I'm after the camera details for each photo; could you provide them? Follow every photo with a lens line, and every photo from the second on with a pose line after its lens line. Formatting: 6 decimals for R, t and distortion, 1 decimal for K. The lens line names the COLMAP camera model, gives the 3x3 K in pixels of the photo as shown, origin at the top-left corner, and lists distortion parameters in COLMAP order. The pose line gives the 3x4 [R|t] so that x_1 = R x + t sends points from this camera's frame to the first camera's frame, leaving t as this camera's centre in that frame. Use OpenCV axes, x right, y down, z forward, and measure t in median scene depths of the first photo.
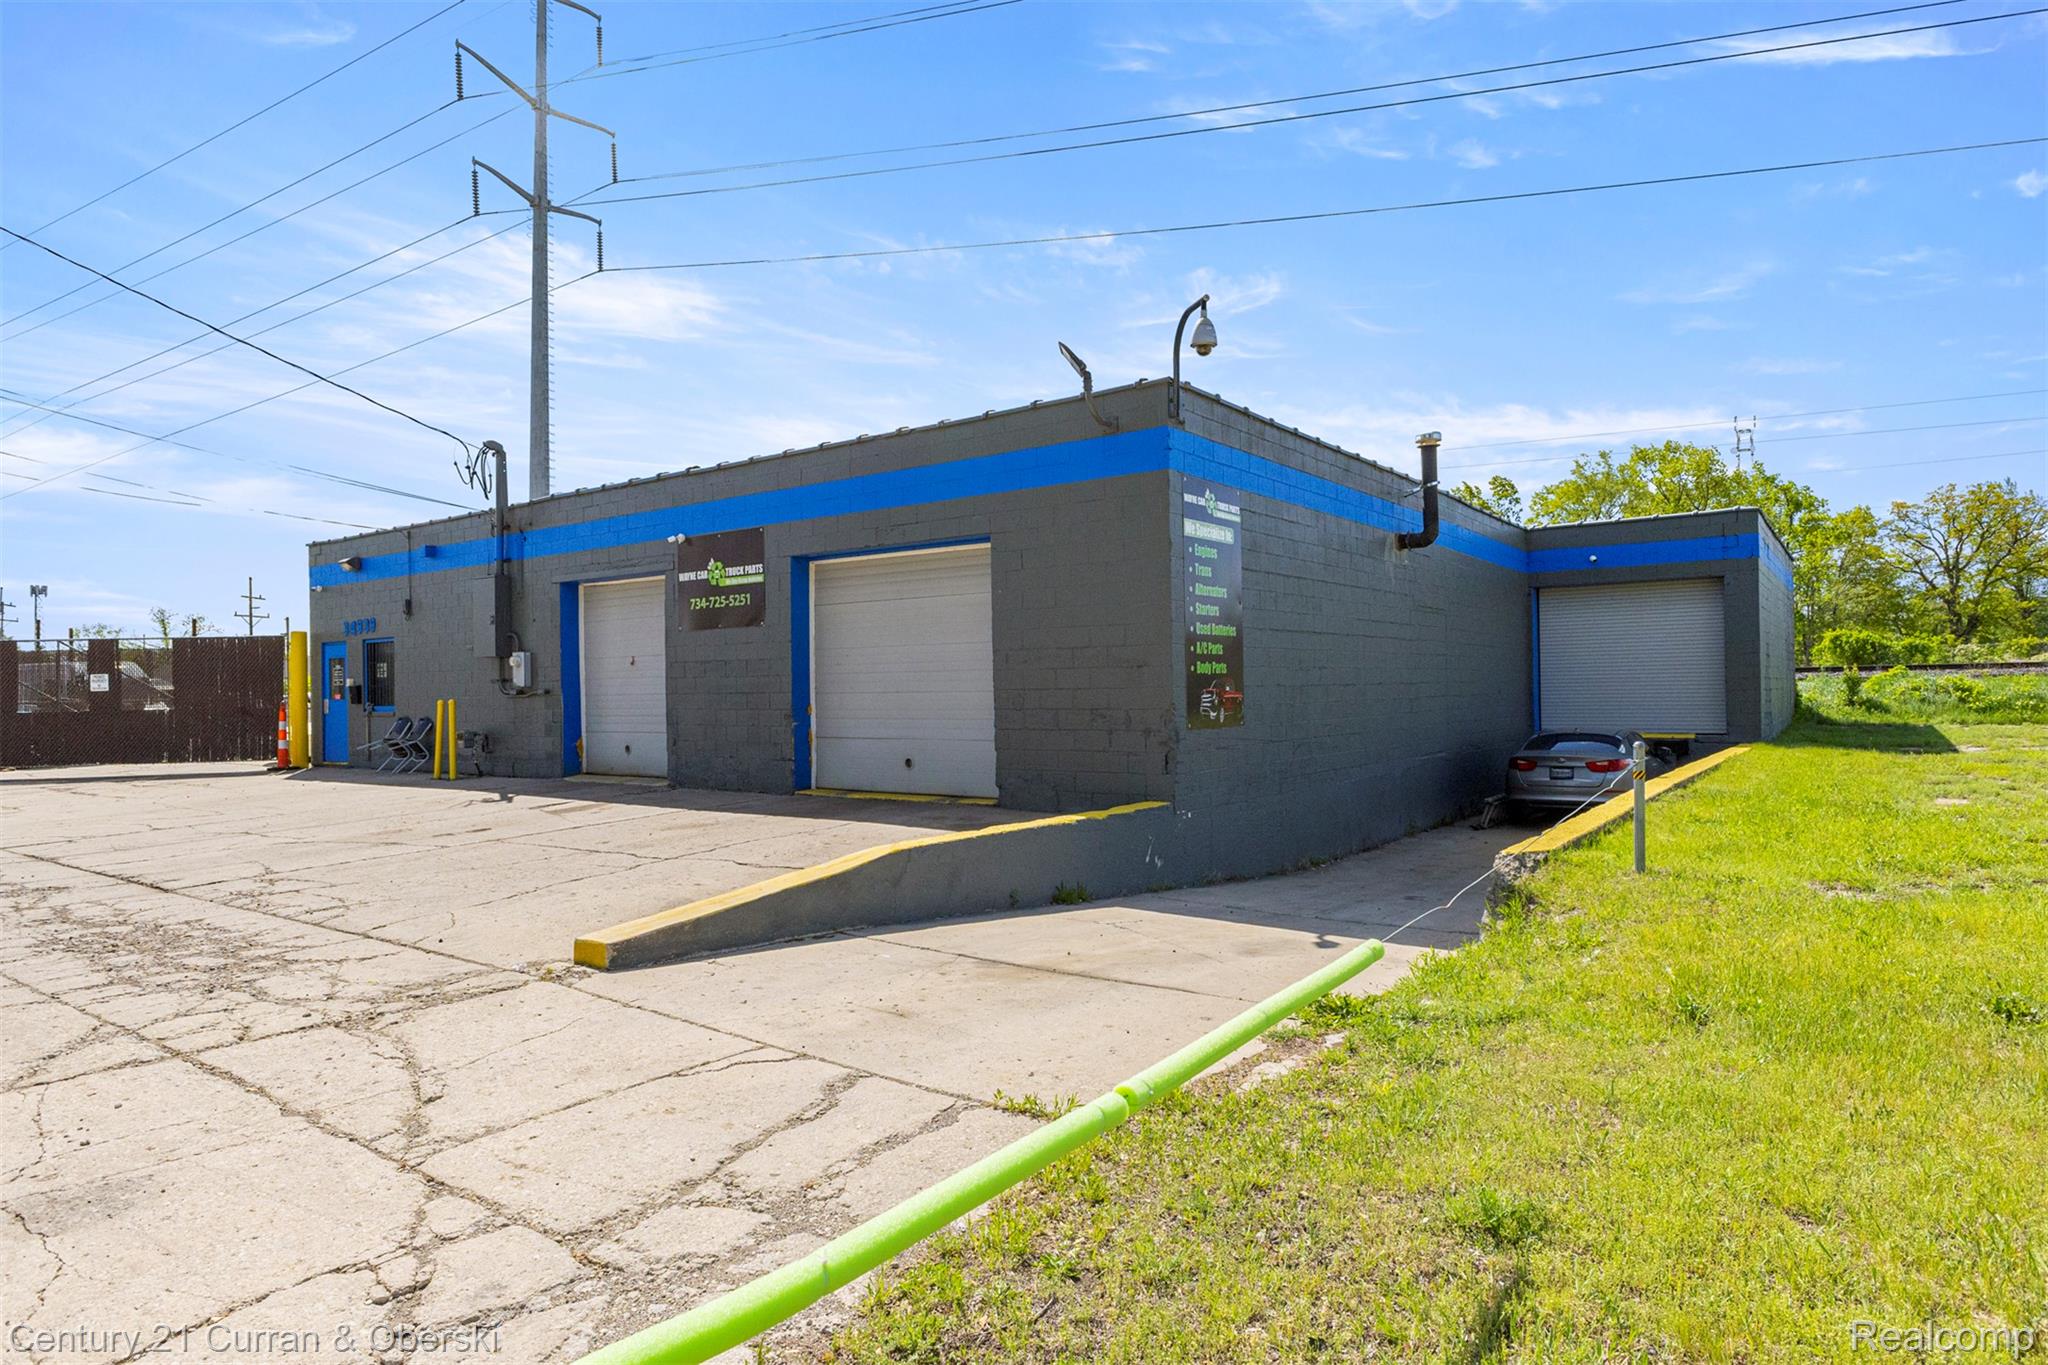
lens RADIAL K [[1172.4, 0, 1016.9], [0, 1172.4, 691.4], [0, 0, 1]] dist [0.019443, -0.001741]
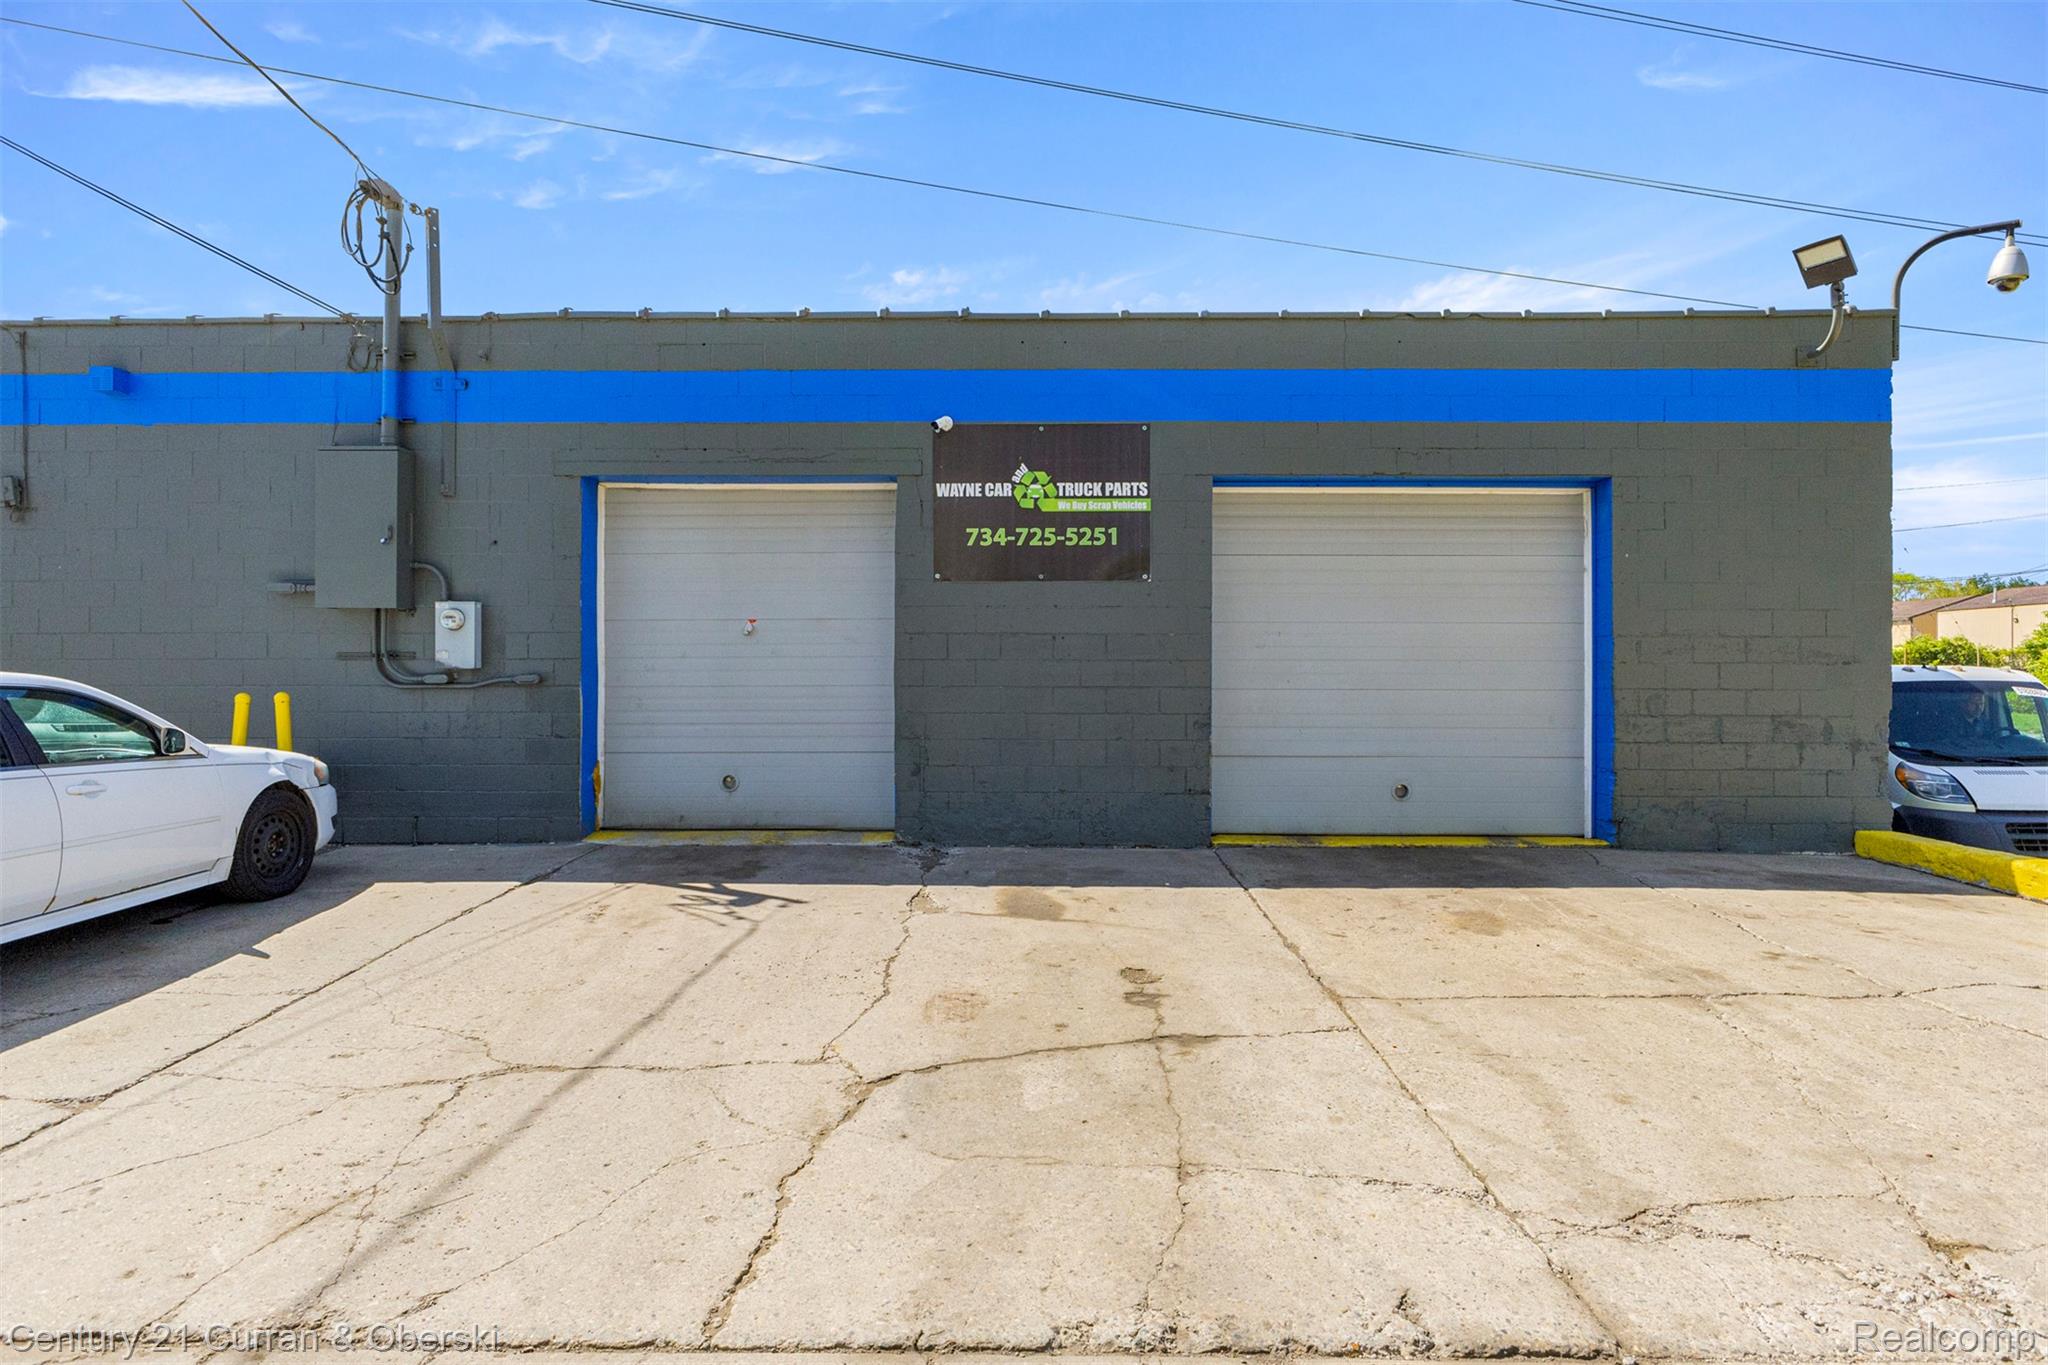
lens RADIAL K [[1231.7, 0, 980.6], [0, 1231.7, 683.0], [0, 0, 1]] dist [-0.004093, -0.001075]
pose [[0.809537, 0.013123, 0.586922, -0.643988], [-0.012372, 0.999909, -0.005292, 0.003035], [-0.586939, -0.002977, 0.809626, 0.495638]]
